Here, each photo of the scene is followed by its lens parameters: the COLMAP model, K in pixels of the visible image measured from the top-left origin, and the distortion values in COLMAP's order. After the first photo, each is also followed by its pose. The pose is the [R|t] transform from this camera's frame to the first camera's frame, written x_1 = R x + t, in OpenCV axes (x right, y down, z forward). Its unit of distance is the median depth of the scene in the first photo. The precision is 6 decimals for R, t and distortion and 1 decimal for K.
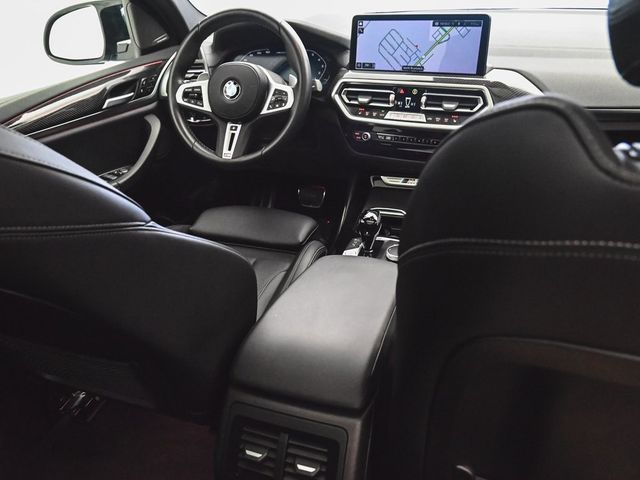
lens RADIAL K [[455.7, 0, 320.1], [0, 455.7, 239.0], [0, 0, 1]] dist [-0.007816, 0.004632]
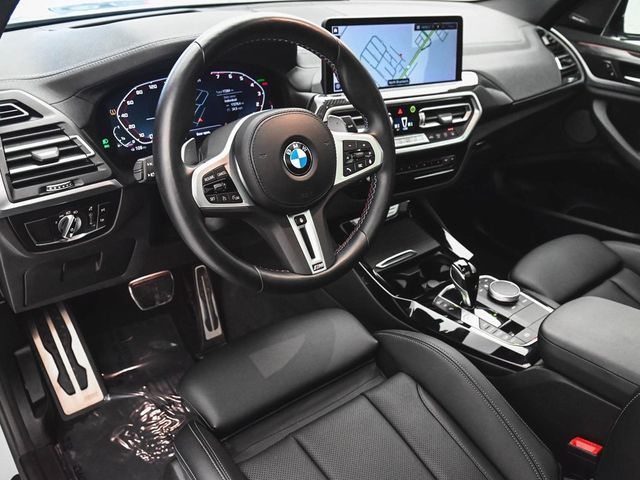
lens RADIAL K [[556.6, 0, 320.8], [0, 556.6, 241.2], [0, 0, 1]] dist [-0.006971, -0.004172]
pose [[0.548338, -0.343497, 0.762453, -0.732091], [0.354573, 0.921232, 0.160029, -0.326605], [-0.757366, 0.182595, 0.626941, 0.547162]]
